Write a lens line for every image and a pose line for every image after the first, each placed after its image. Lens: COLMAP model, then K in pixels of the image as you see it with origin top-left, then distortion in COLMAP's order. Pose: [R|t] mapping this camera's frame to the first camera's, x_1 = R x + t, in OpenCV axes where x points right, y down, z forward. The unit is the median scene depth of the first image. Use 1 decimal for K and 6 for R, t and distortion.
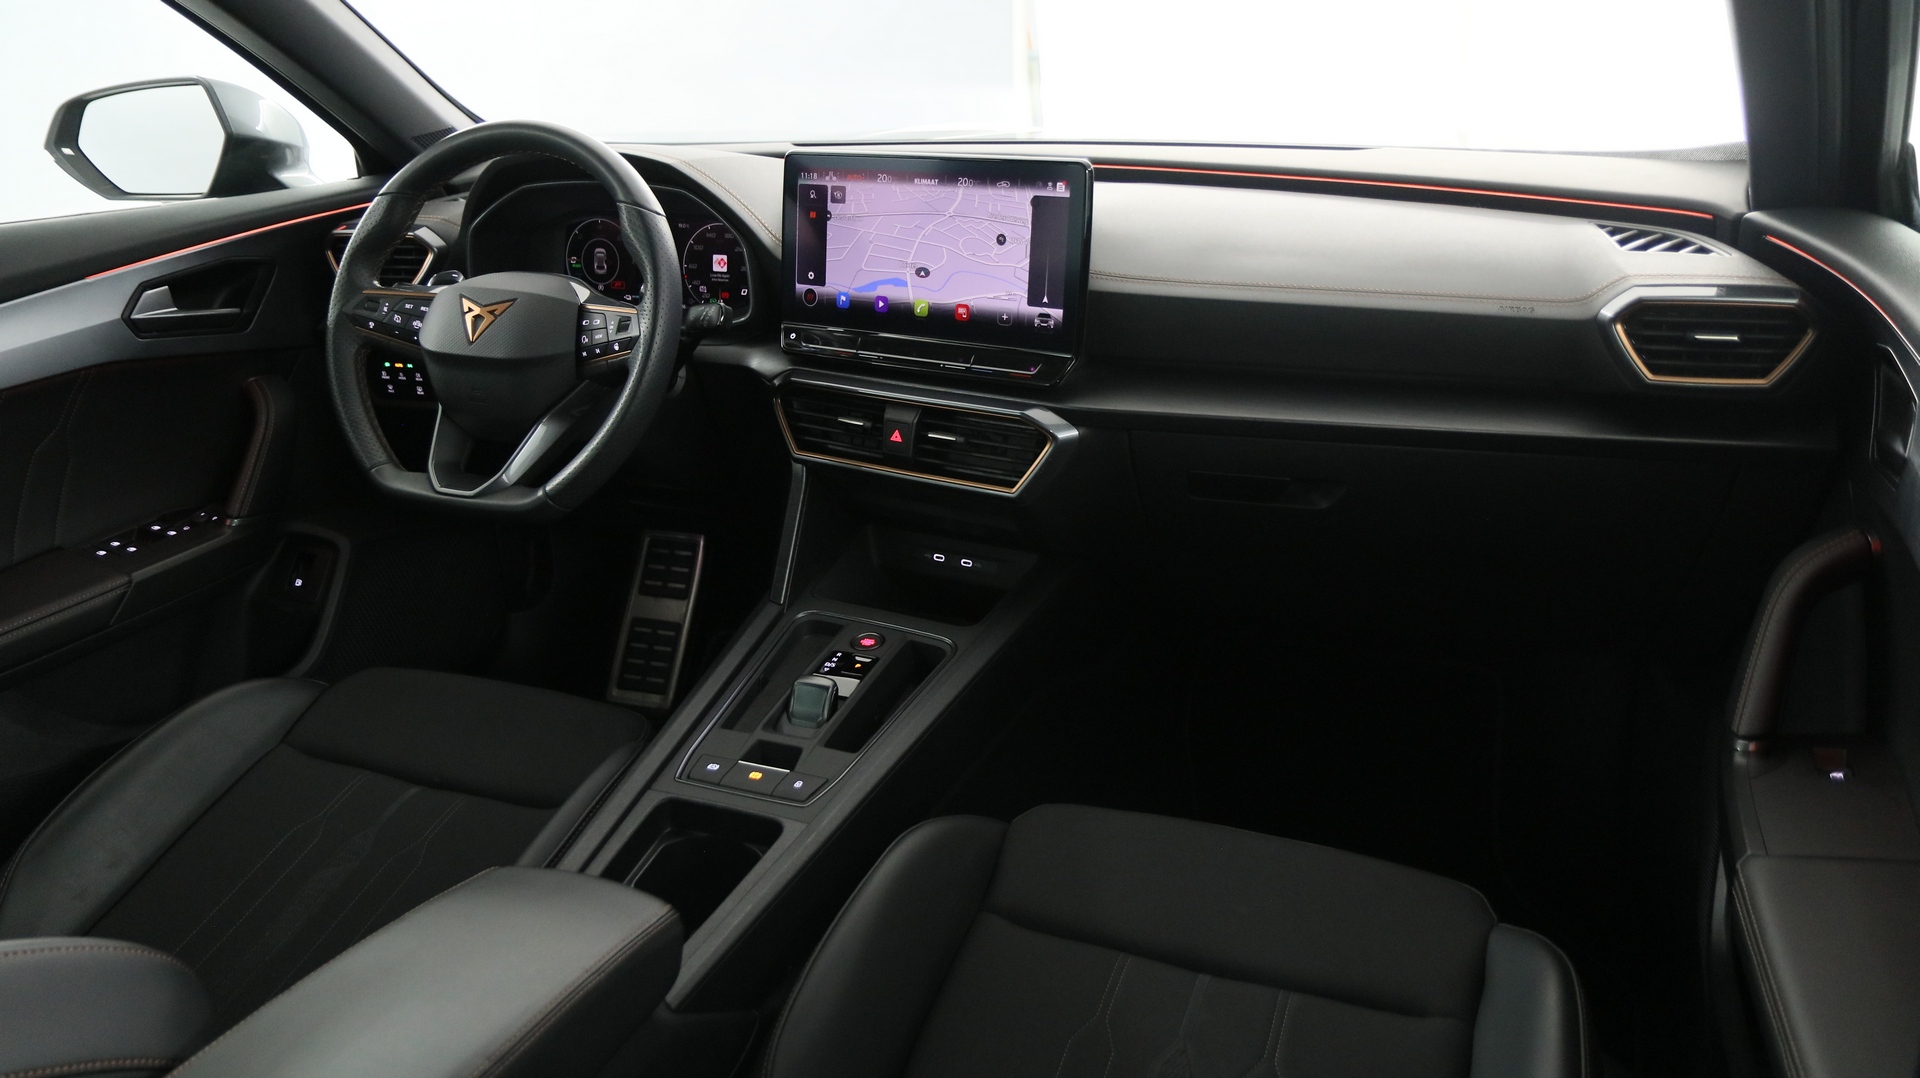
lens RADIAL K [[1465.8, 0, 960.0], [0, 1465.8, 539.0], [0, 0, 1]] dist [-0.025022, 0.012758]
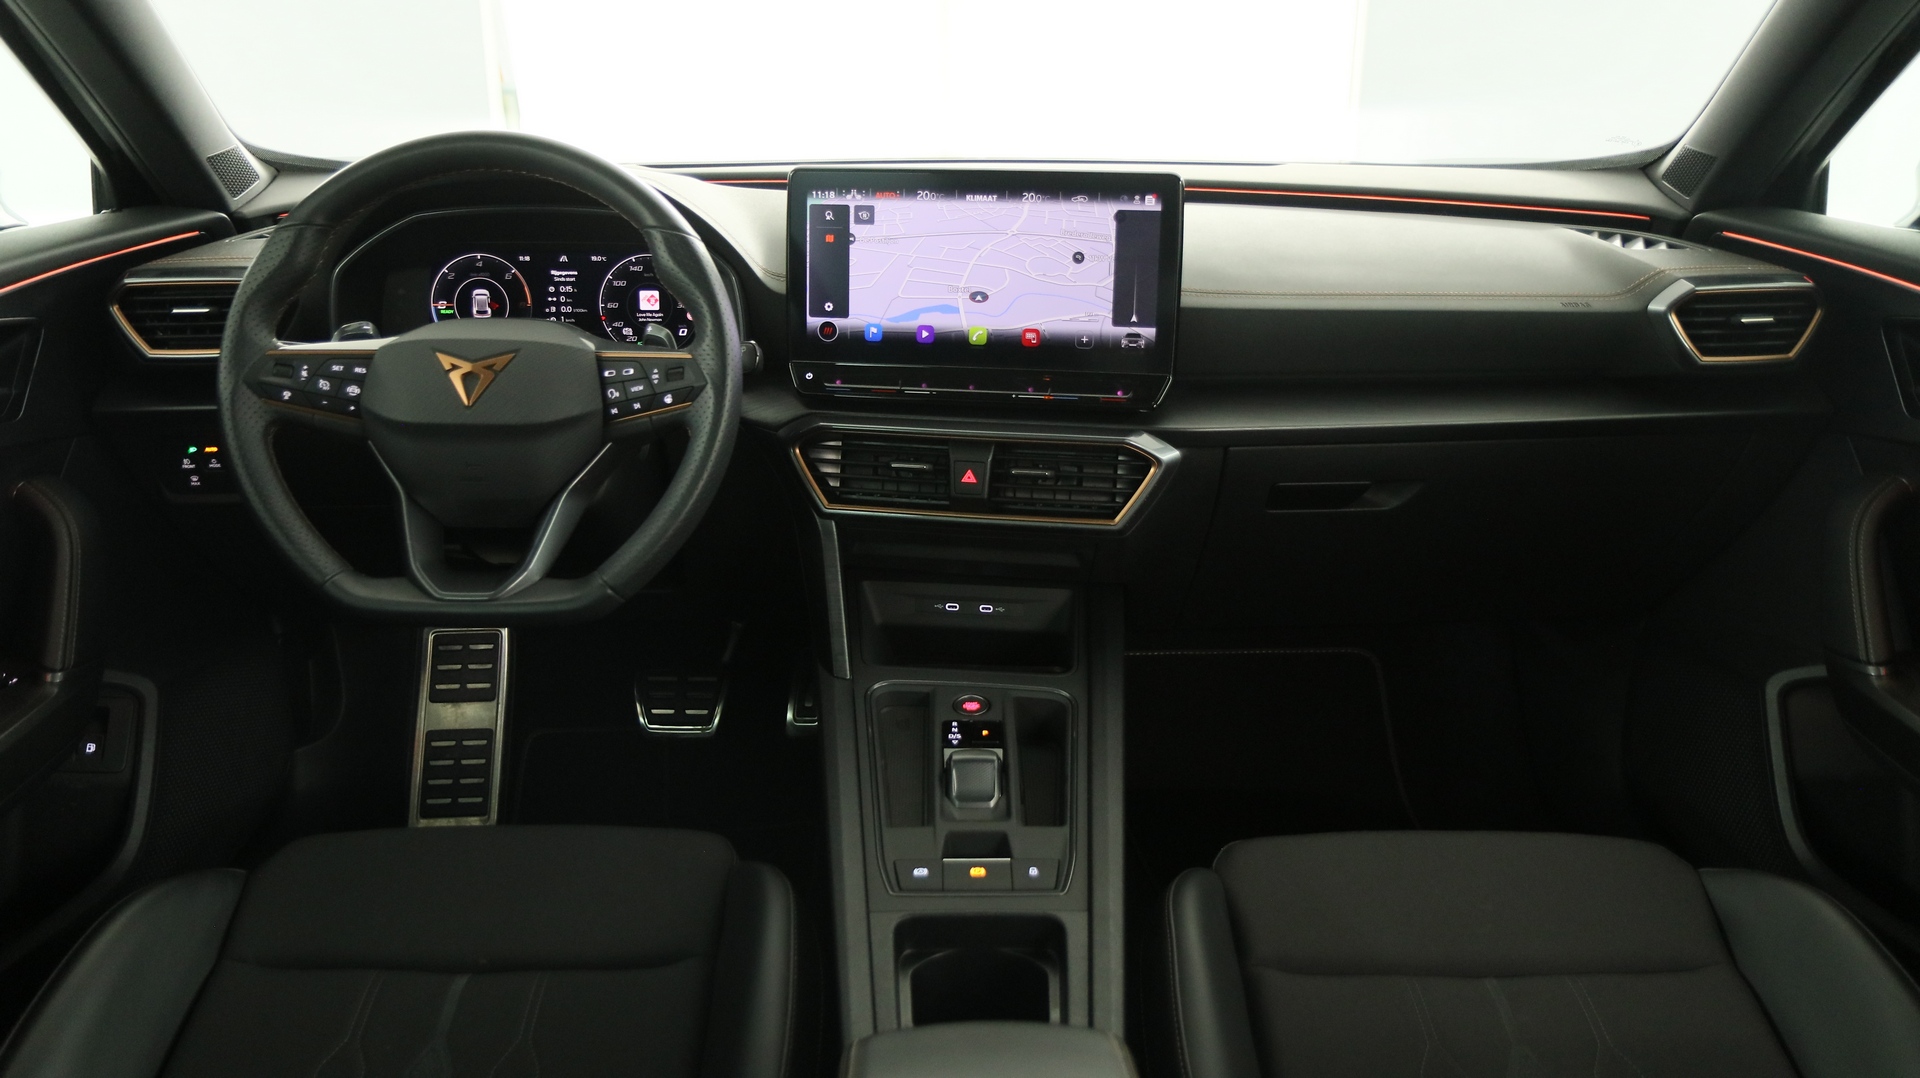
lens RADIAL K [[1465.8, 0, 960.0], [0, 1465.8, 539.0], [0, 0, 1]] dist [-0.025022, 0.012758]
pose [[0.914417, -0.104844, 0.390959, -0.400451], [0.114374, 0.993437, -0.001097, -0.030772], [-0.388279, 0.045719, 0.920407, 0.162518]]
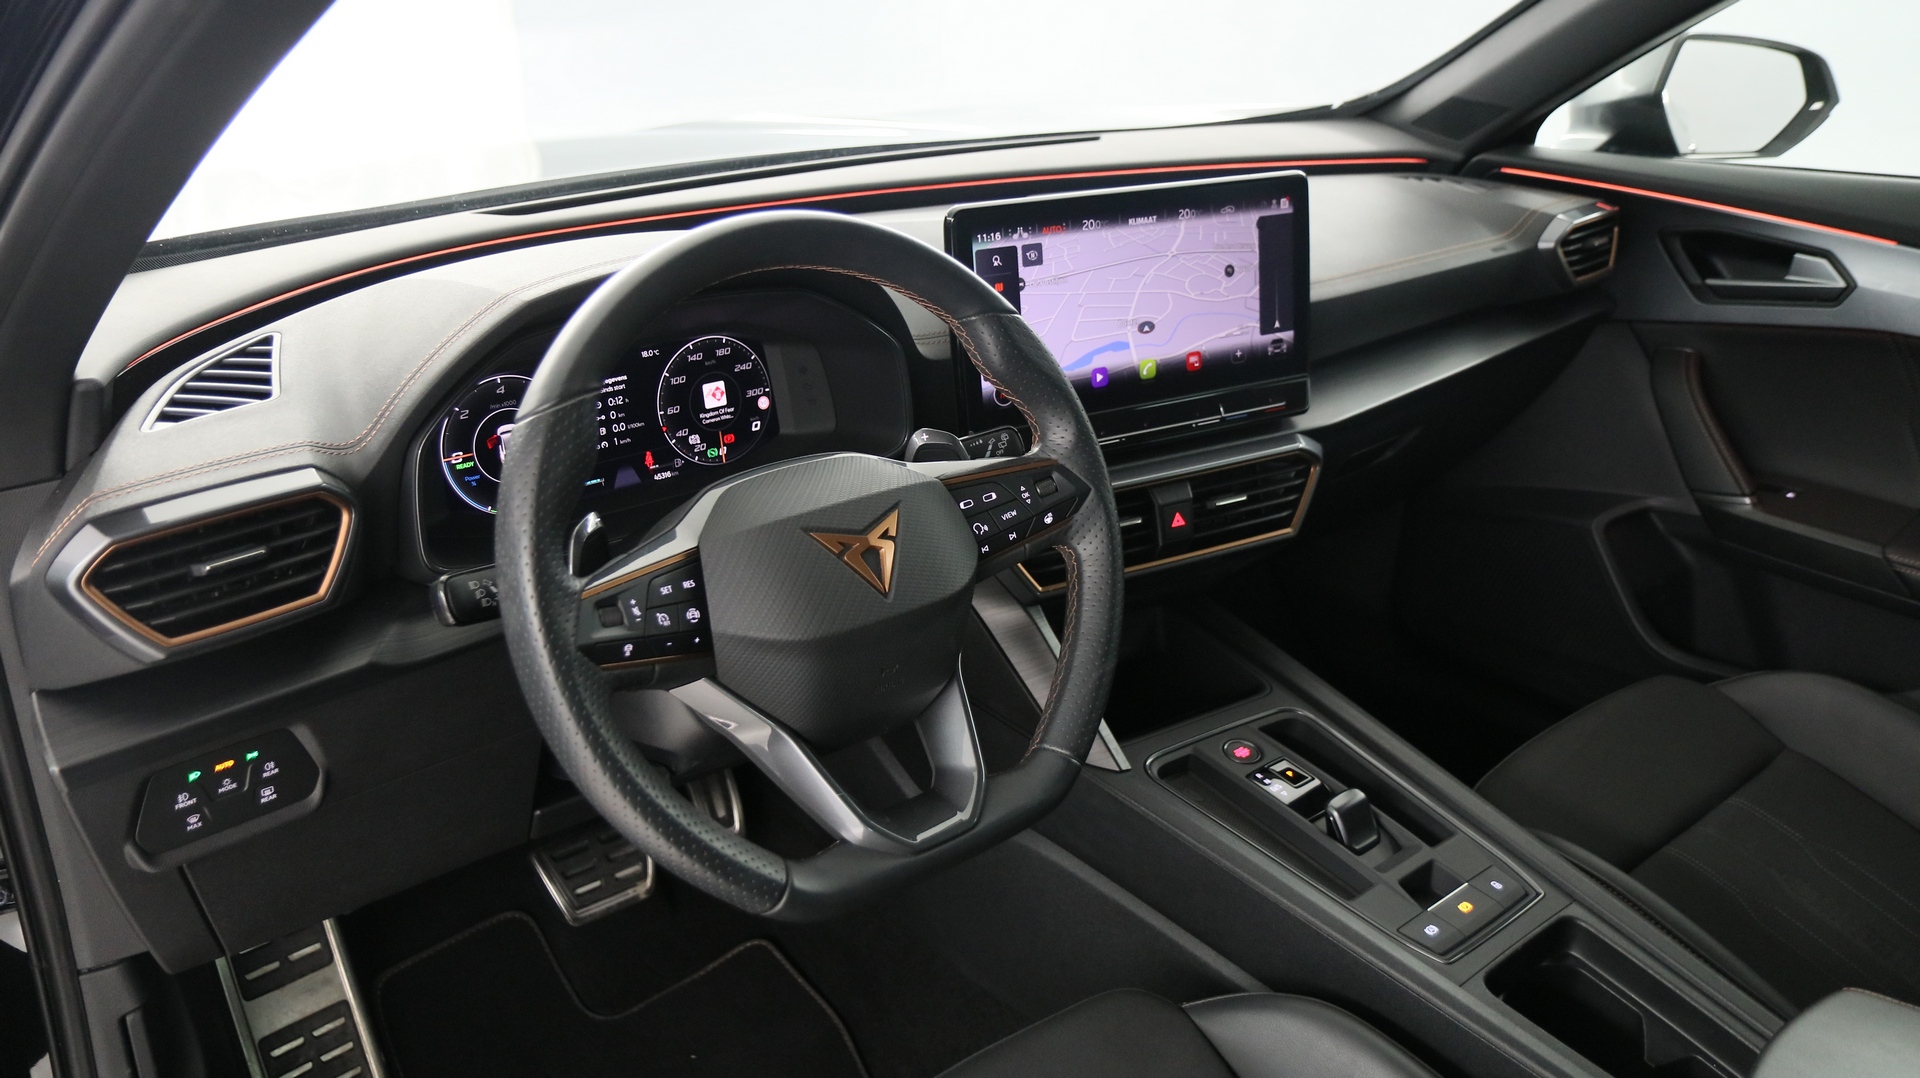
lens RADIAL K [[1453.2, 0, 960.0], [0, 1453.2, 539.0], [0, 0, 1]] dist [-0.051265, 0.083330]
pose [[0.465344, -0.320708, 0.824986, -0.782703], [0.297419, 0.934512, 0.195522, -0.256461], [-0.833665, 0.154381, 0.530254, 0.648177]]
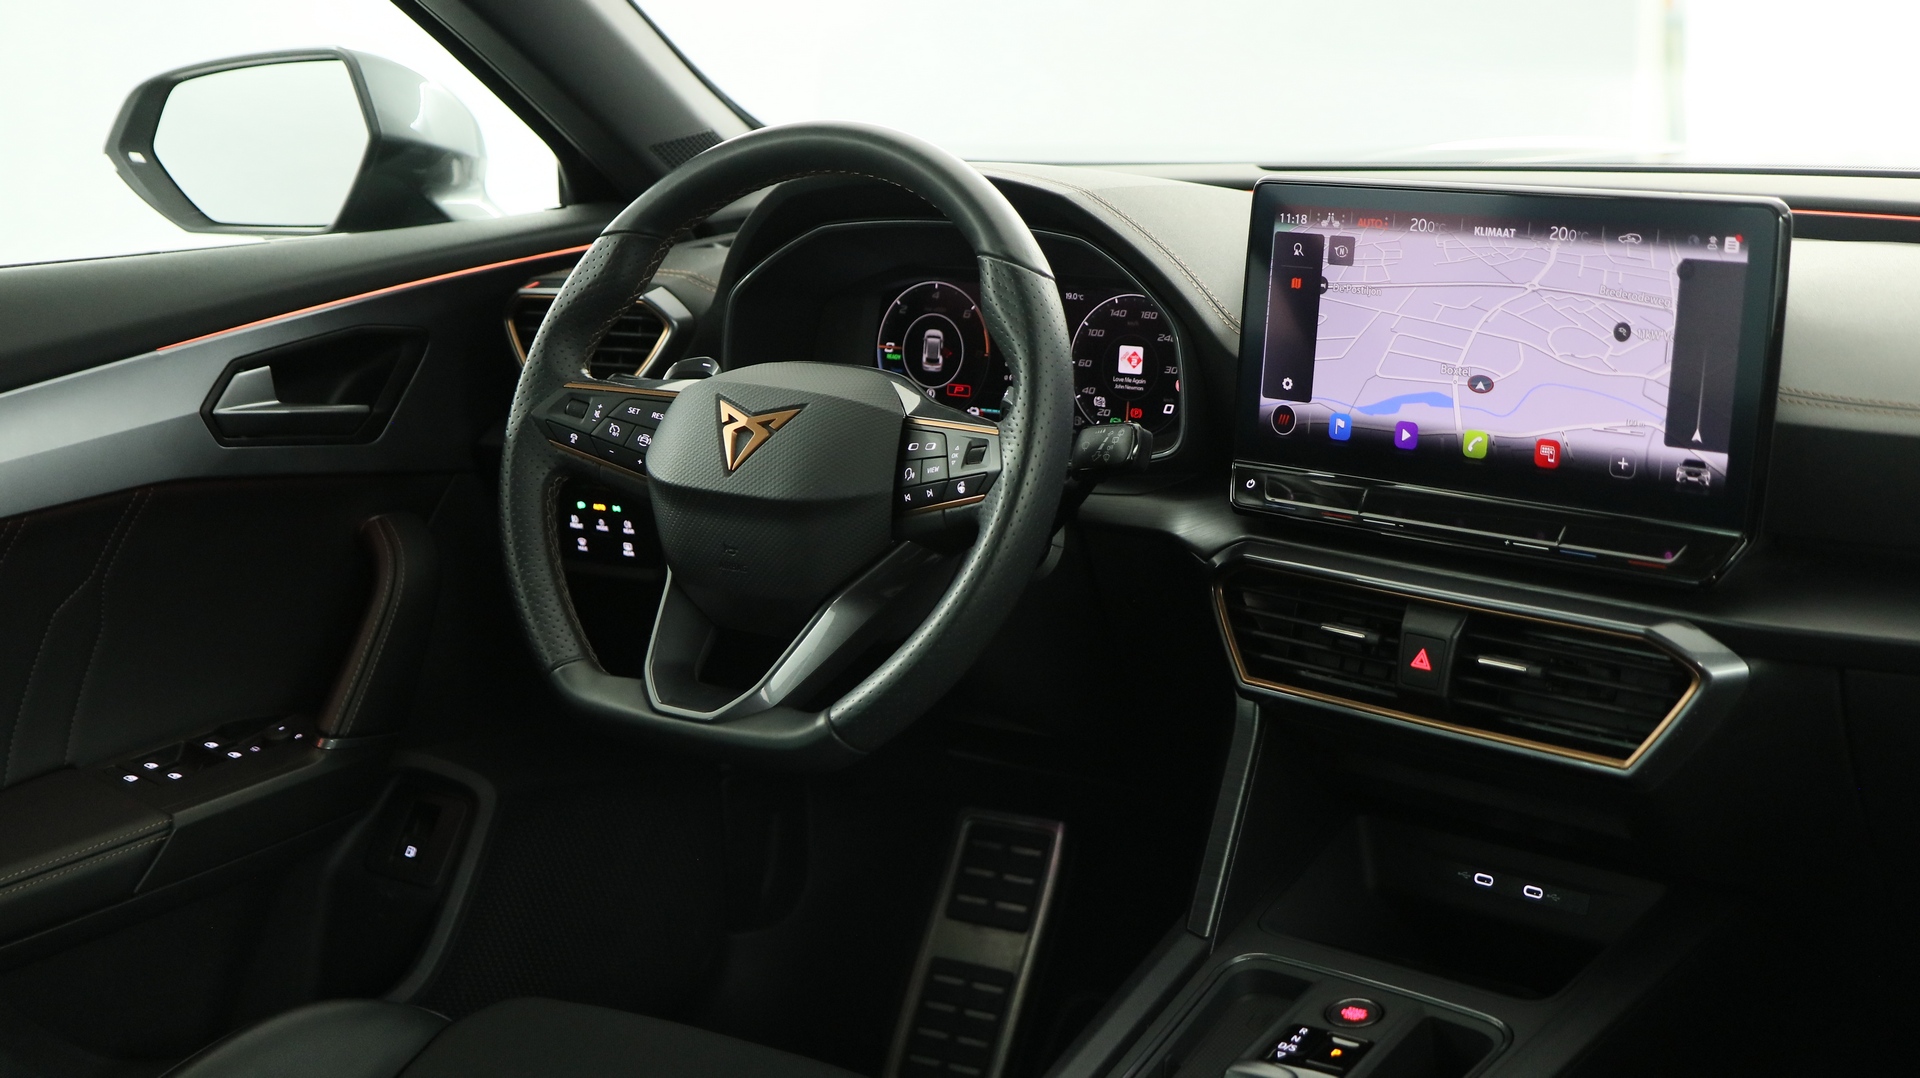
lens RADIAL K [[2633.3, 0, 960.0], [0, 2633.3, 539.0], [0, 0, 1]] dist [0.002309, 0.003488]
pose [[0.978216, 0.043987, -0.202876, -0.012501], [-0.068931, 0.990669, -0.117576, 0.017368], [0.195811, 0.129000, 0.972120, -0.056346]]
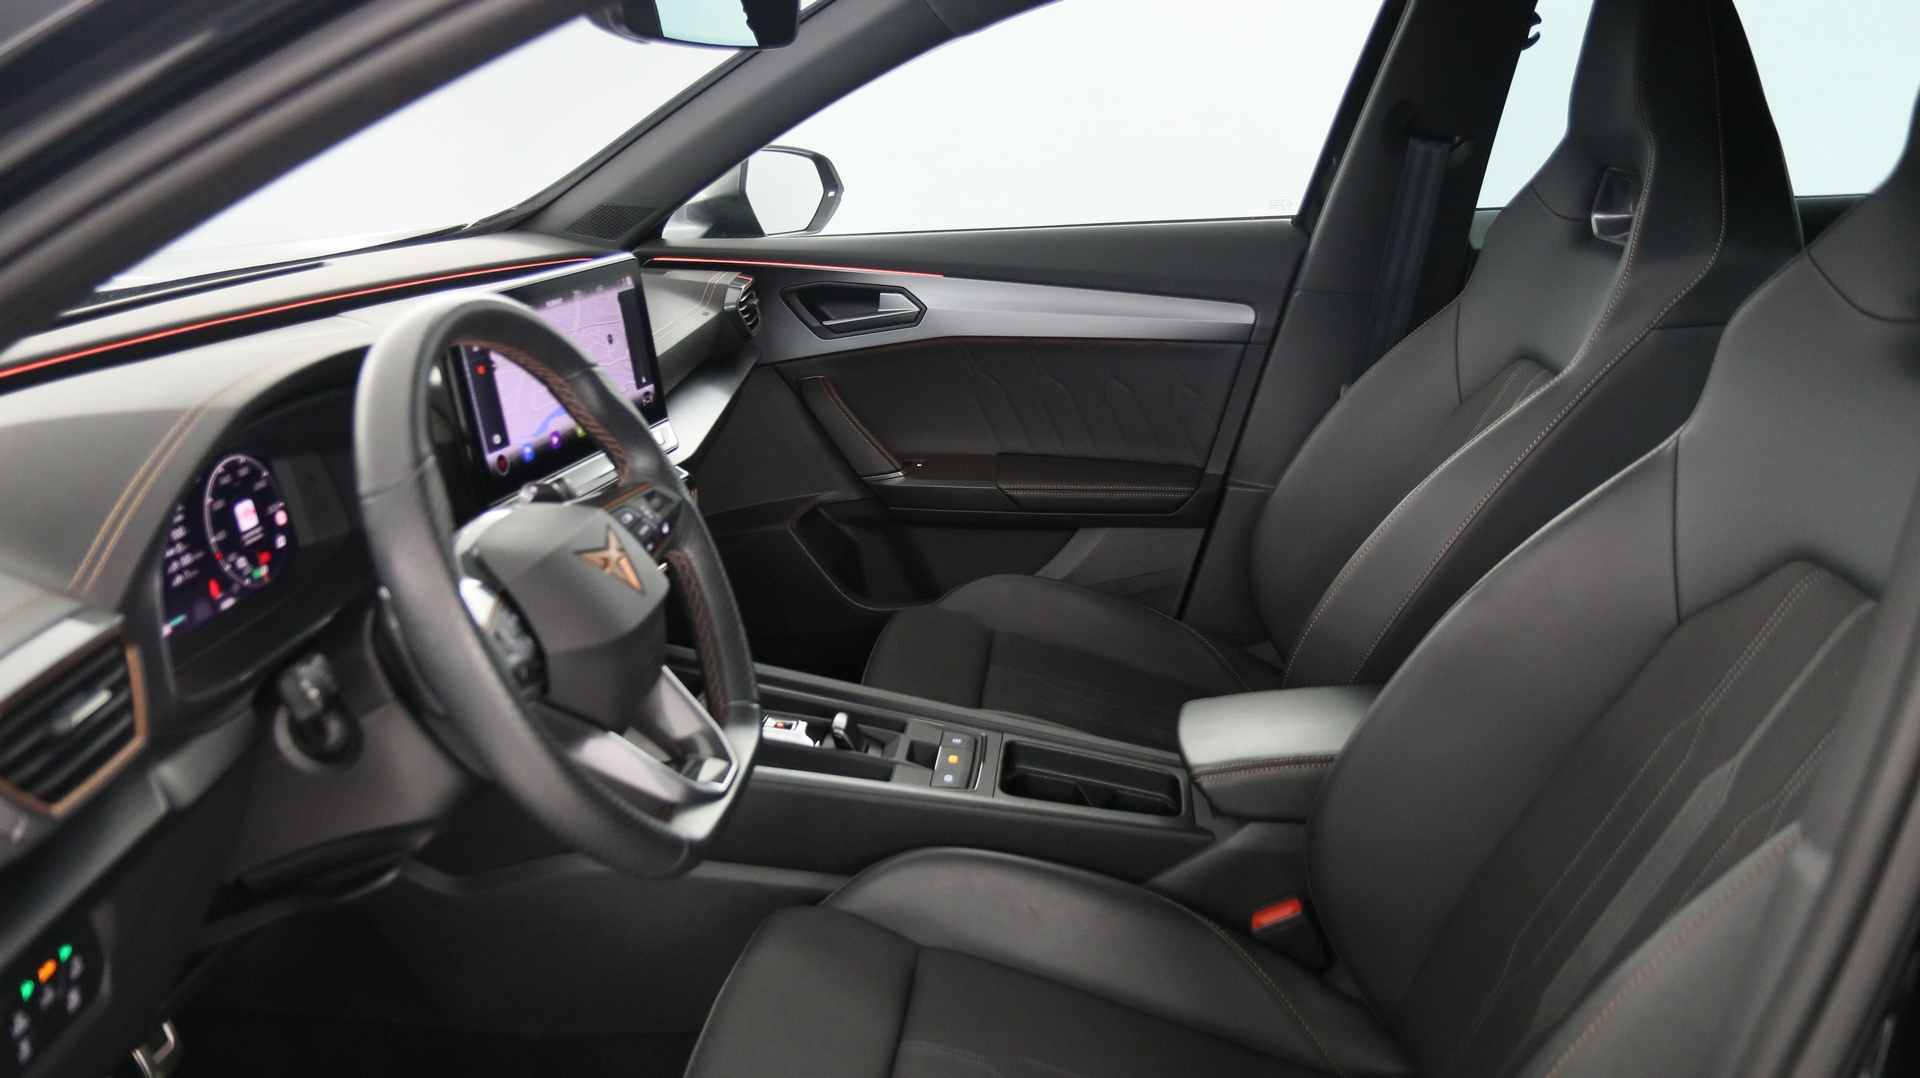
lens RADIAL K [[1465.8, 0, 960.0], [0, 1465.8, 539.0], [0, 0, 1]] dist [-0.025022, 0.012758]
pose [[-0.305532, -0.256854, 0.916884, -0.997950], [0.346569, 0.866884, 0.358334, -0.348606], [-0.886871, 0.427246, -0.175843, 0.959164]]
